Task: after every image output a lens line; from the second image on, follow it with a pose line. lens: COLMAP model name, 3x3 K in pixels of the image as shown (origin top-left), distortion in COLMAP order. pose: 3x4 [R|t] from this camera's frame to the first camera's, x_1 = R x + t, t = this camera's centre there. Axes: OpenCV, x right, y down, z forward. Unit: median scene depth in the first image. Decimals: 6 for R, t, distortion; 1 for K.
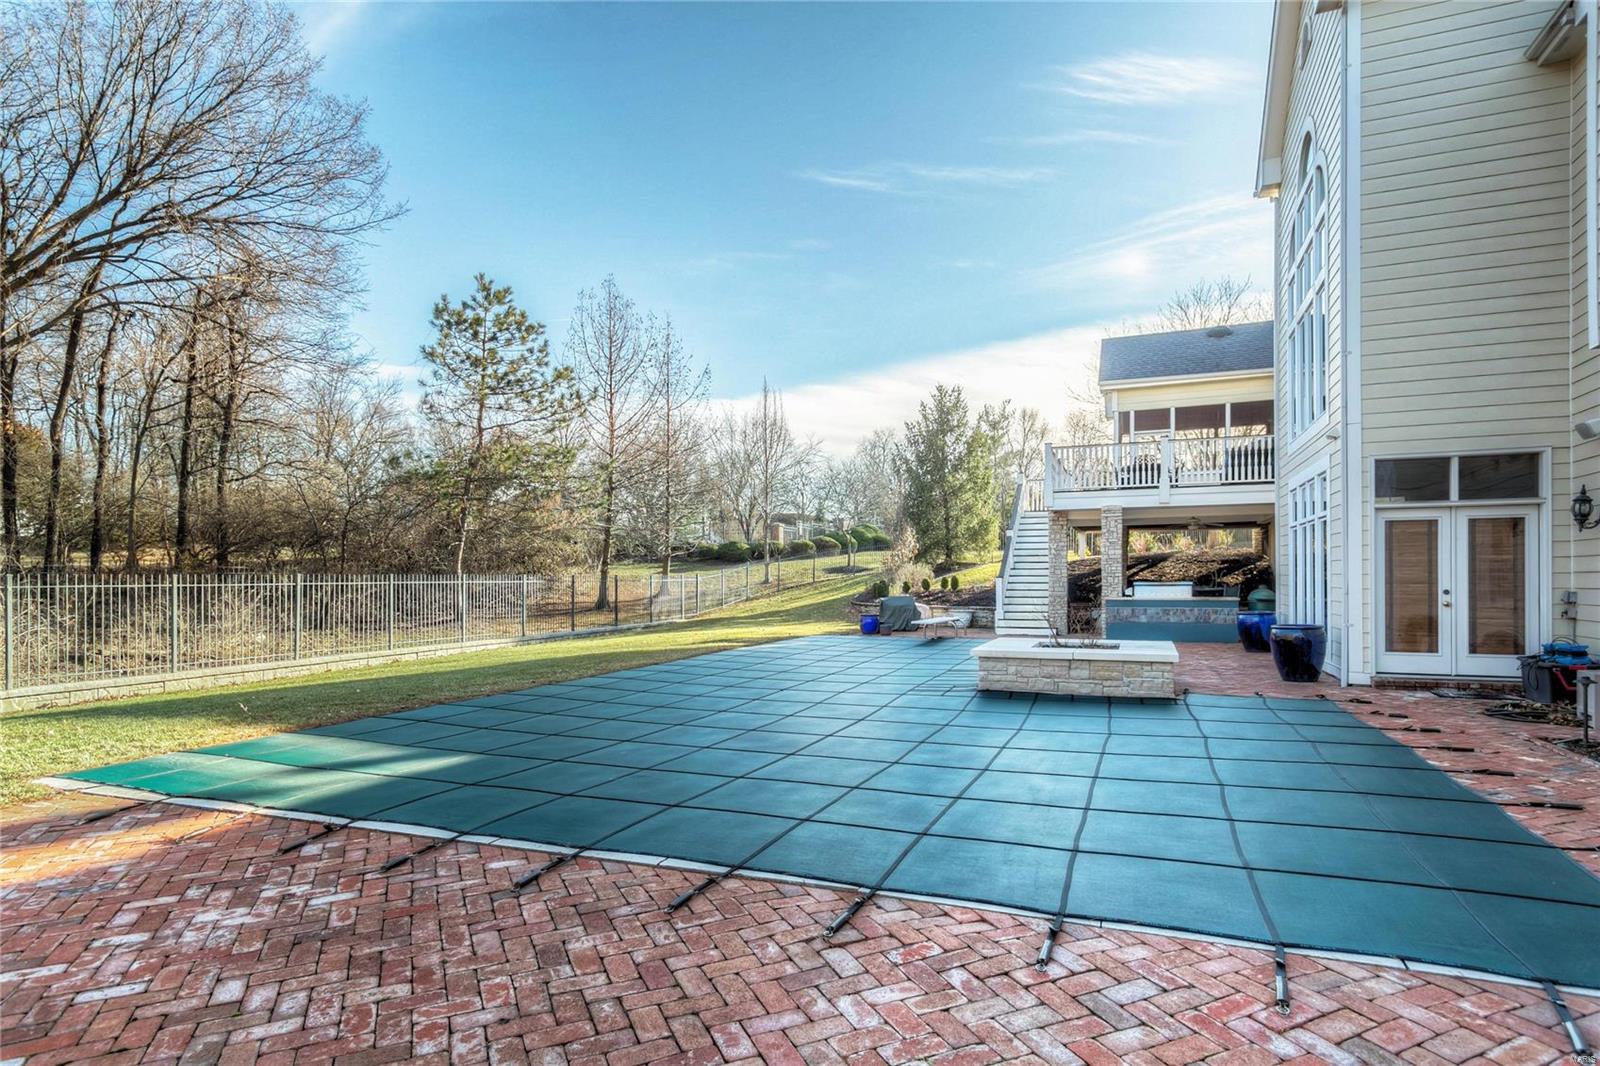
lens RADIAL K [[850.8, 0, 798.7], [0, 850.8, 578.4], [0, 0, 1]] dist [0.005353, 0.001384]
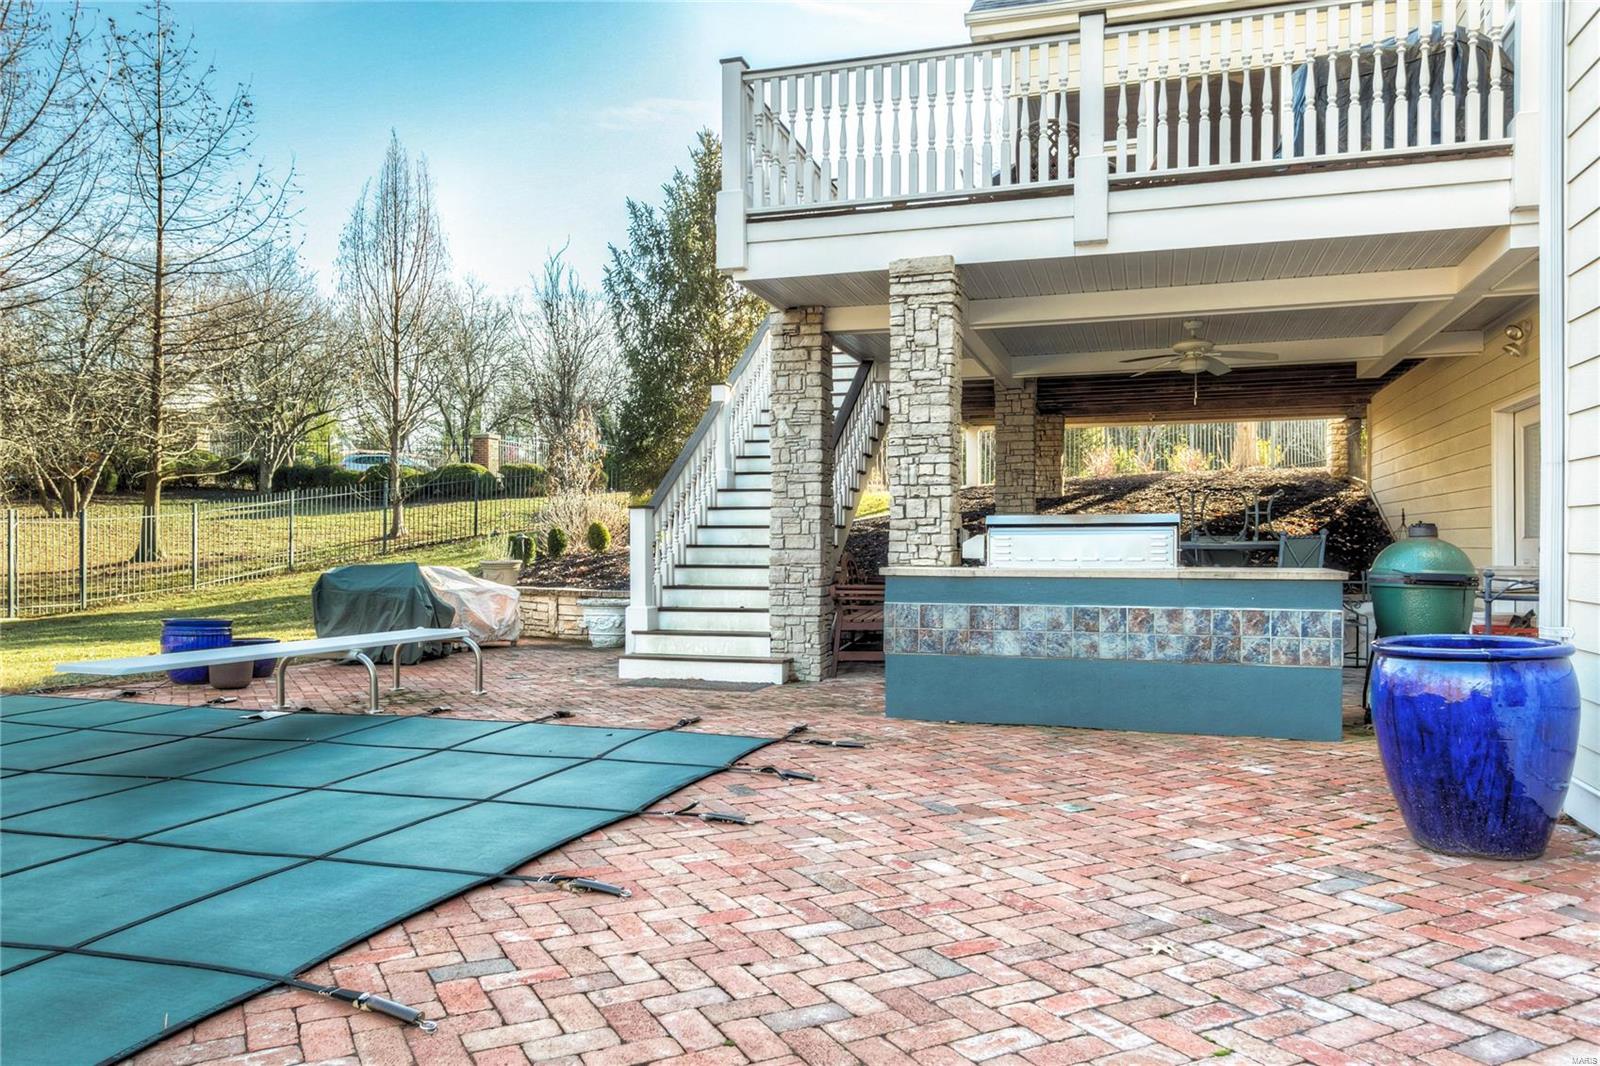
lens RADIAL K [[1177.6, 0, 798.8], [0, 1177.6, 539.3], [0, 0, 1]] dist [0.009411, 0.002591]
pose [[0.995639, 0.006573, 0.093059, 0.260211], [-0.006309, 0.999975, -0.003132, 0.012775], [-0.093077, 0.002531, 0.995656, 0.539863]]
